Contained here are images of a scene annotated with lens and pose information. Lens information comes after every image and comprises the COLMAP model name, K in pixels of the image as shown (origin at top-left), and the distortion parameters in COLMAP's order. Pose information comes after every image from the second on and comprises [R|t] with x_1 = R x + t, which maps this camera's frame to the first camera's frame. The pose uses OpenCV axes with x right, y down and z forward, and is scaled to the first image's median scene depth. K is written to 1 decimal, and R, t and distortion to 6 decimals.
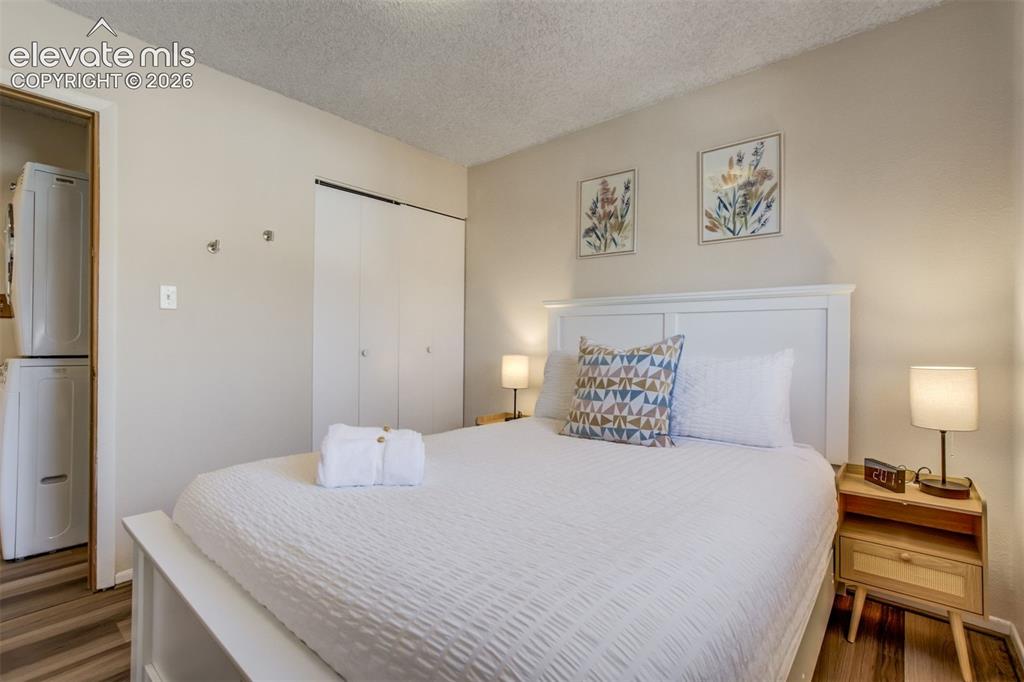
lens RADIAL K [[474.8, 0, 514.1], [0, 474.8, 333.0], [0, 0, 1]] dist [-0.024821, 0.008159]
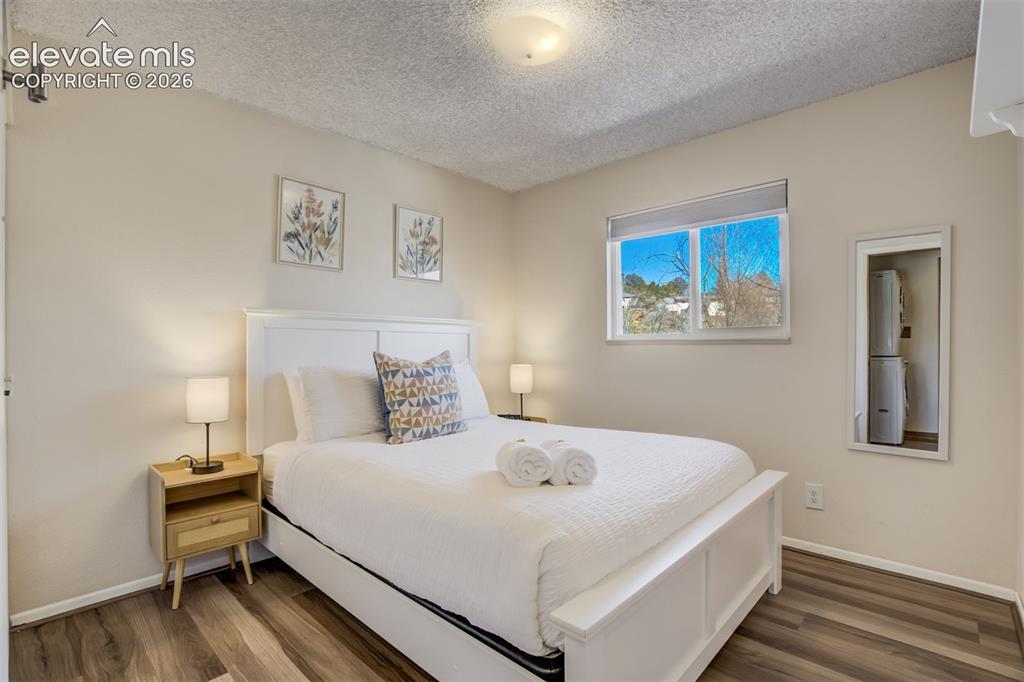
lens RADIAL K [[474.8, 0, 517.0], [0, 474.8, 345.6], [0, 0, 1]] dist [-0.024821, 0.008159]
pose [[0.063710, -0.007354, 0.997941, -0.775886], [-0.023628, 0.999681, 0.008876, -0.021223], [-0.997689, -0.024145, 0.063516, 0.528414]]
